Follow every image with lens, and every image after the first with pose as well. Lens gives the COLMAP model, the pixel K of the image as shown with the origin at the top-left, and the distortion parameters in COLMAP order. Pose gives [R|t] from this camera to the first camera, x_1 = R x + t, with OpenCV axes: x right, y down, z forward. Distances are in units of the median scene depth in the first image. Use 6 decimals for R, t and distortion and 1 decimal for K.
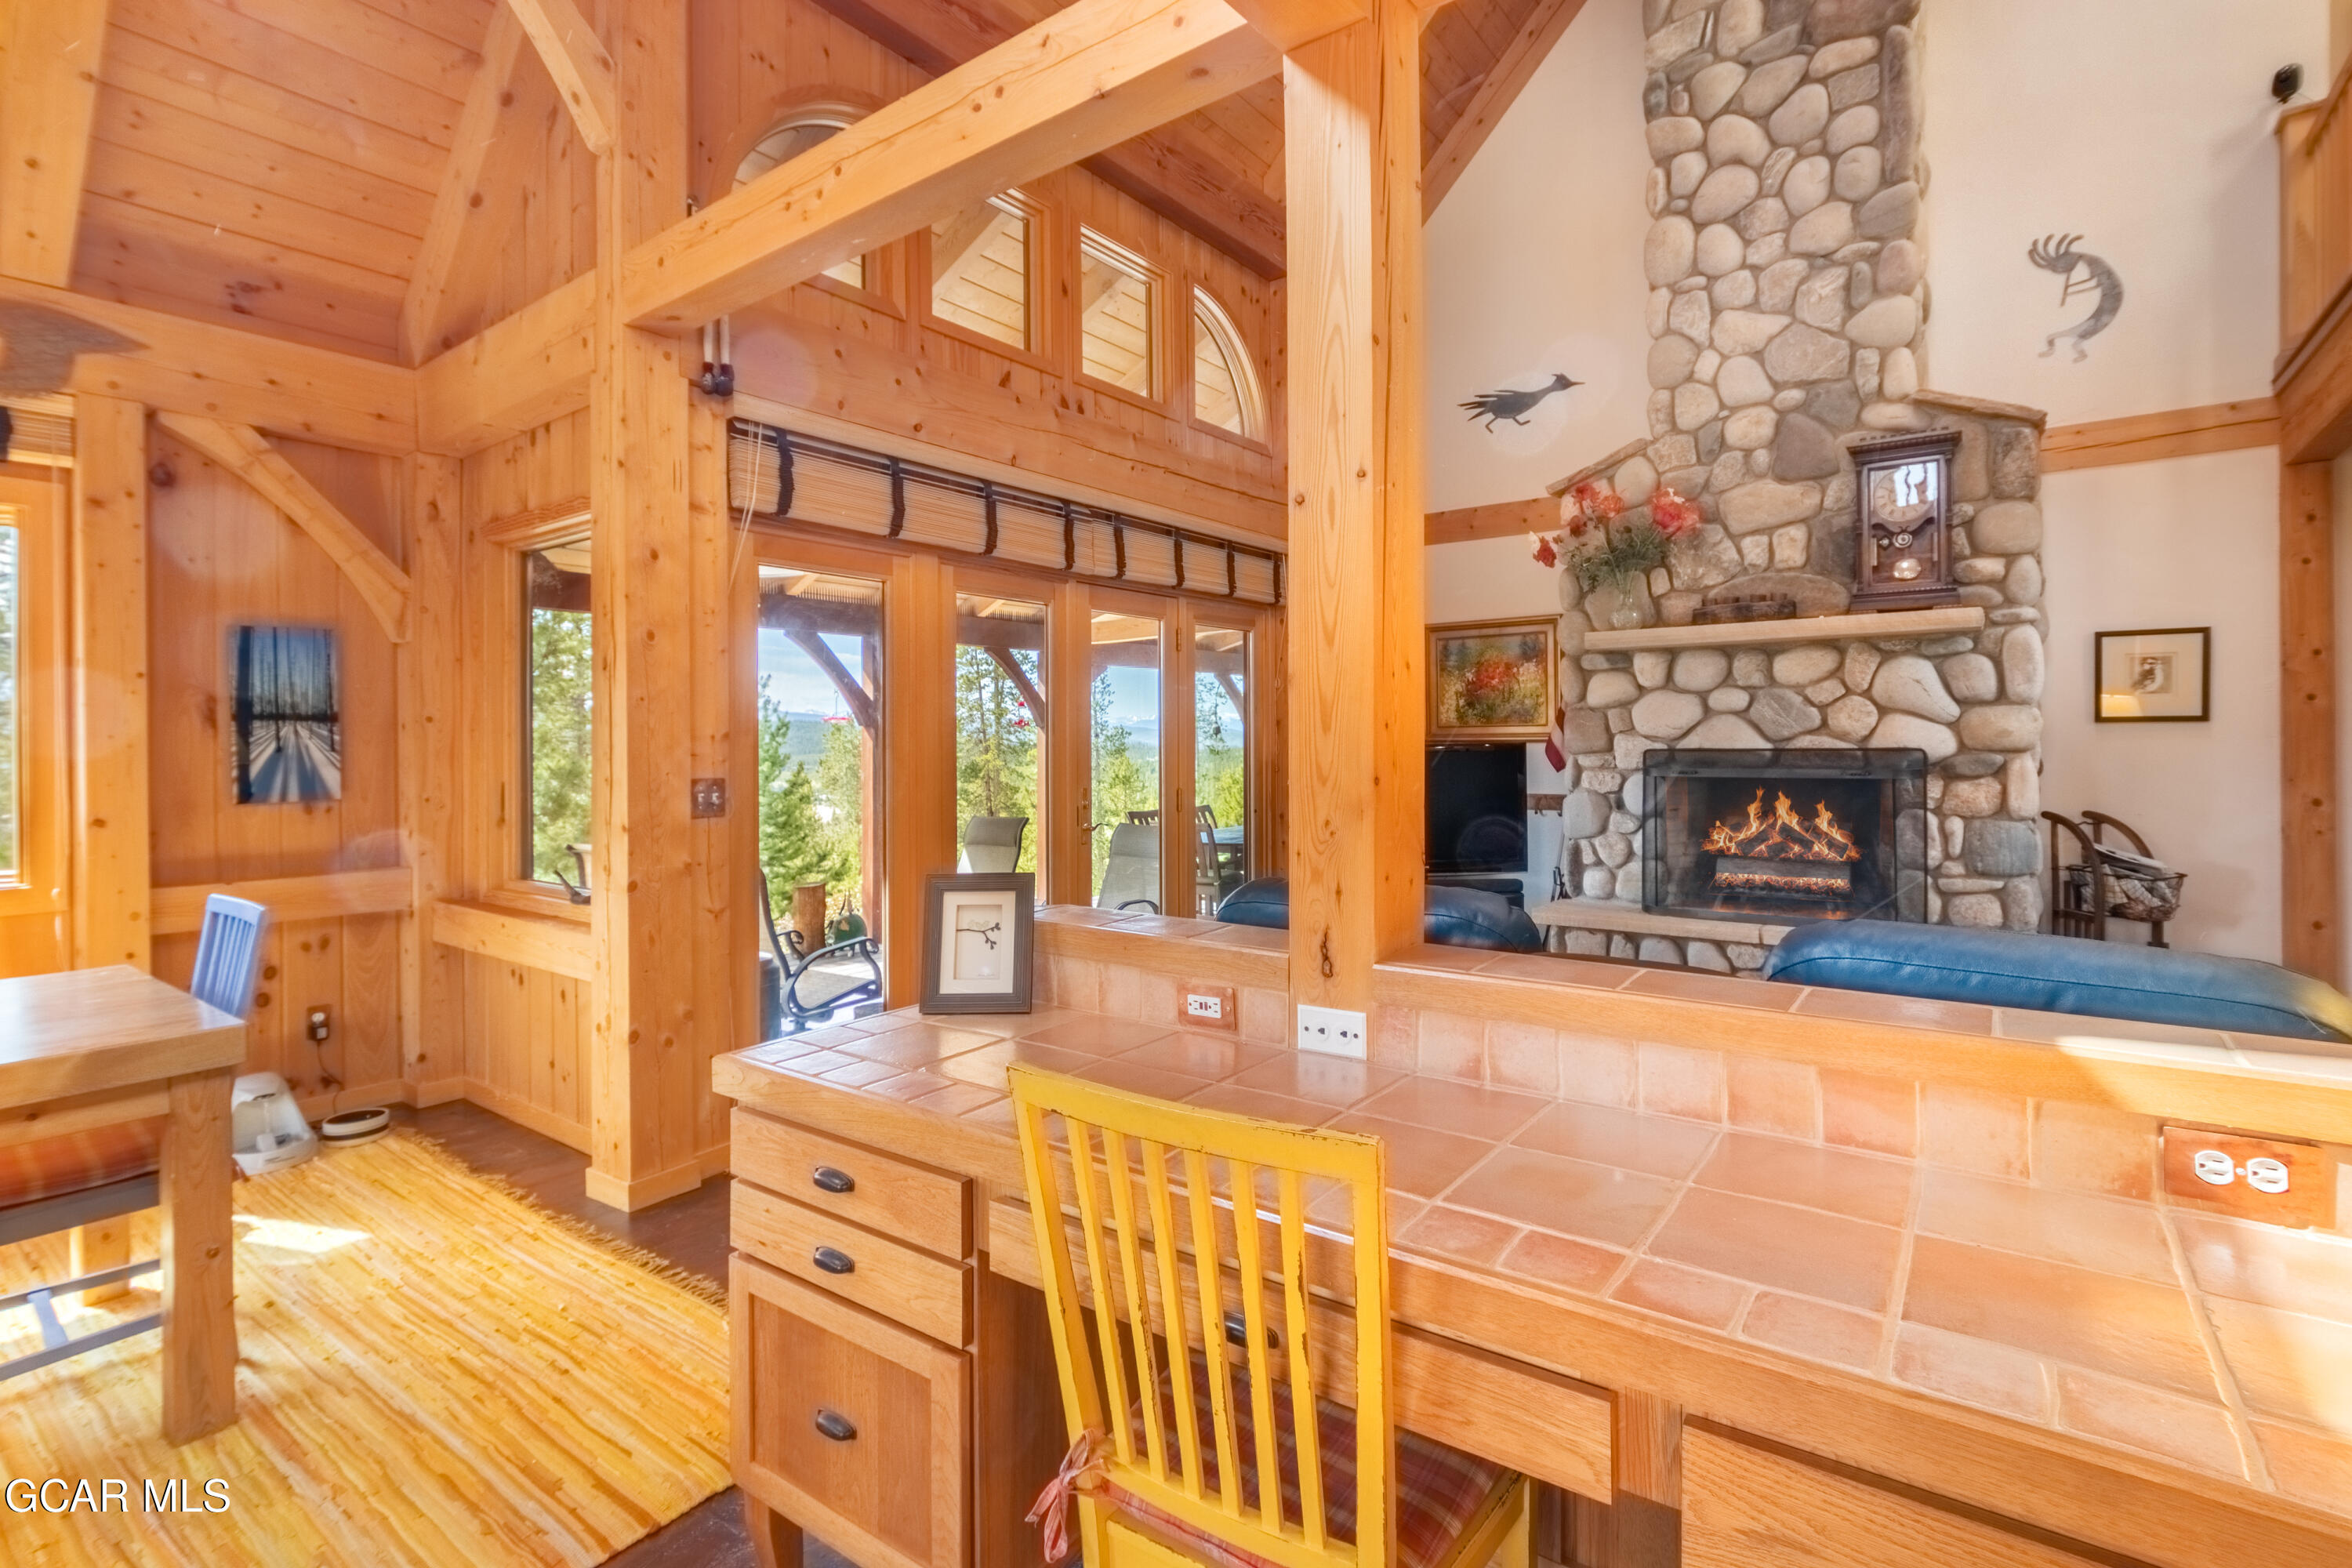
lens RADIAL K [[1130.2, 0, 1168.3], [0, 1130.2, 734.5], [0, 0, 1]] dist [-0.004121, 0.004193]
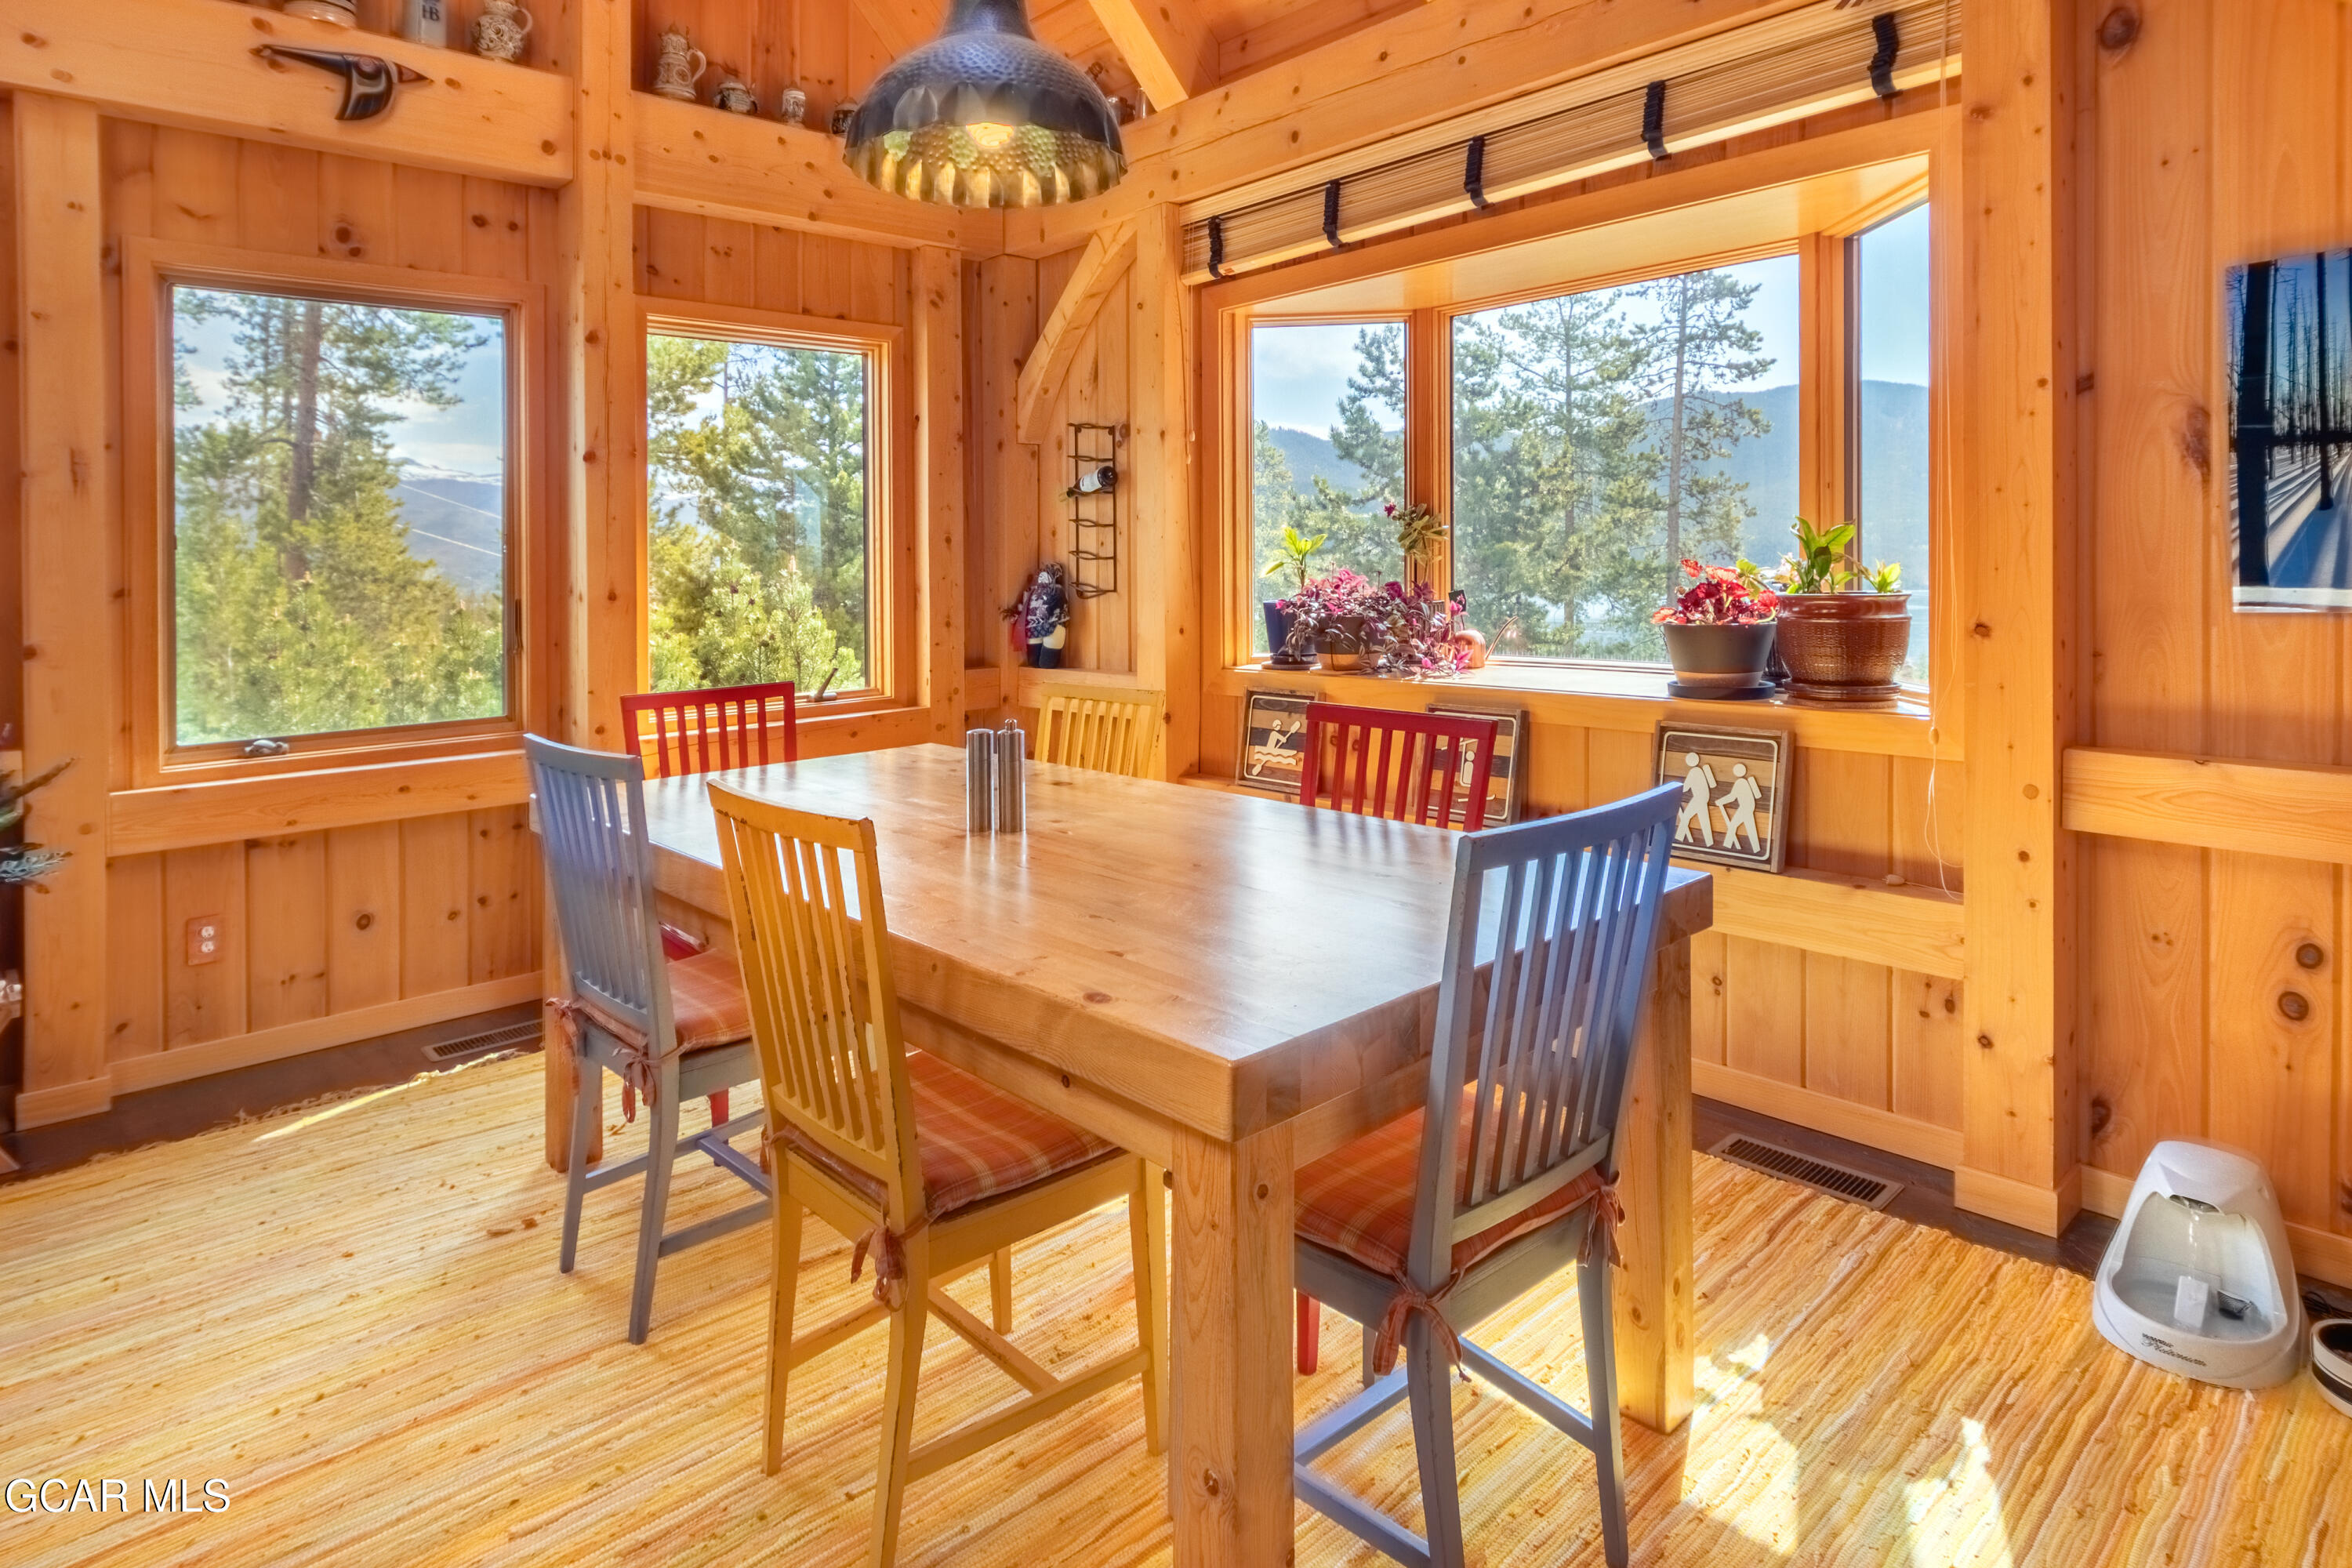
lens RADIAL K [[1312.6, 0, 1149.9], [0, 1312.6, 584.6], [0, 0, 1]] dist [0.012983, -0.001739]
pose [[-0.192699, 0.028992, -0.980829, -0.111638], [0.024383, 0.999396, 0.024751, 0.017788], [0.980955, -0.019146, -0.193290, 0.516447]]
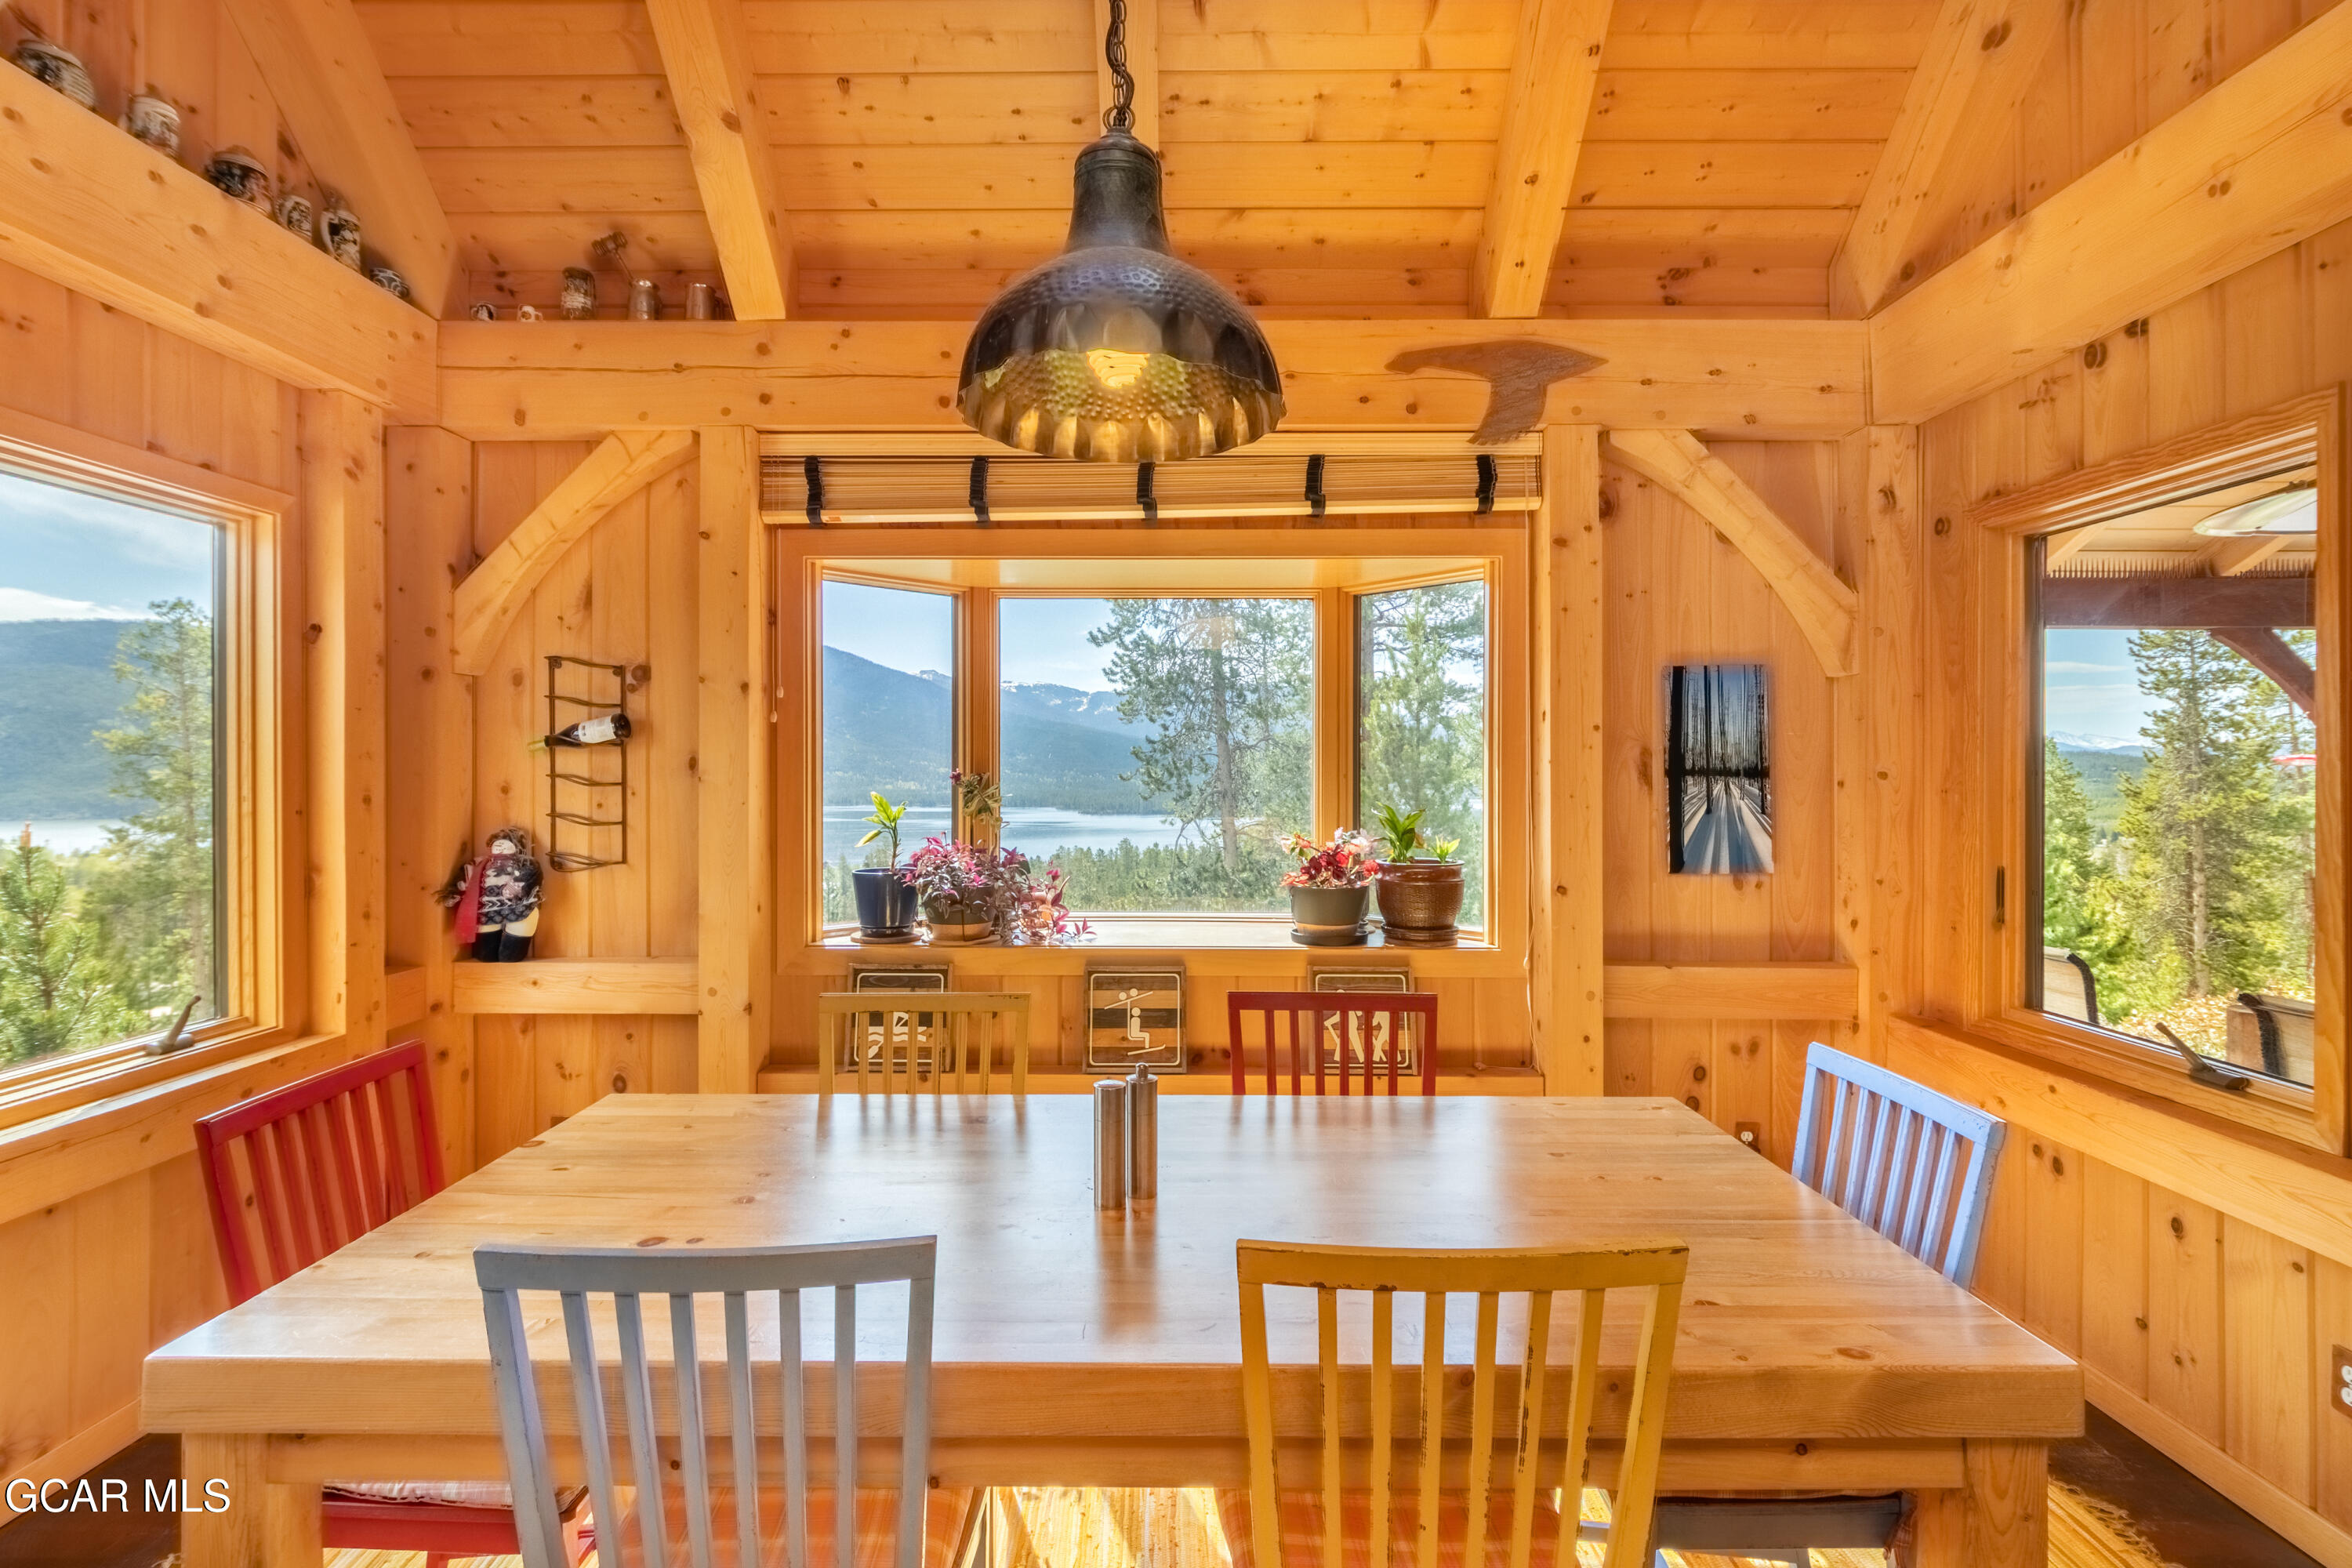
lens RADIAL K [[1130.2, 0, 1168.3], [0, 1130.2, 777.6], [0, 0, 1]] dist [-0.004121, 0.004193]
pose [[0.597594, 0.014421, -0.801670, -0.299976], [-0.004010, 0.999879, 0.014997, -0.019435], [0.801789, -0.005747, 0.597579, 0.145622]]
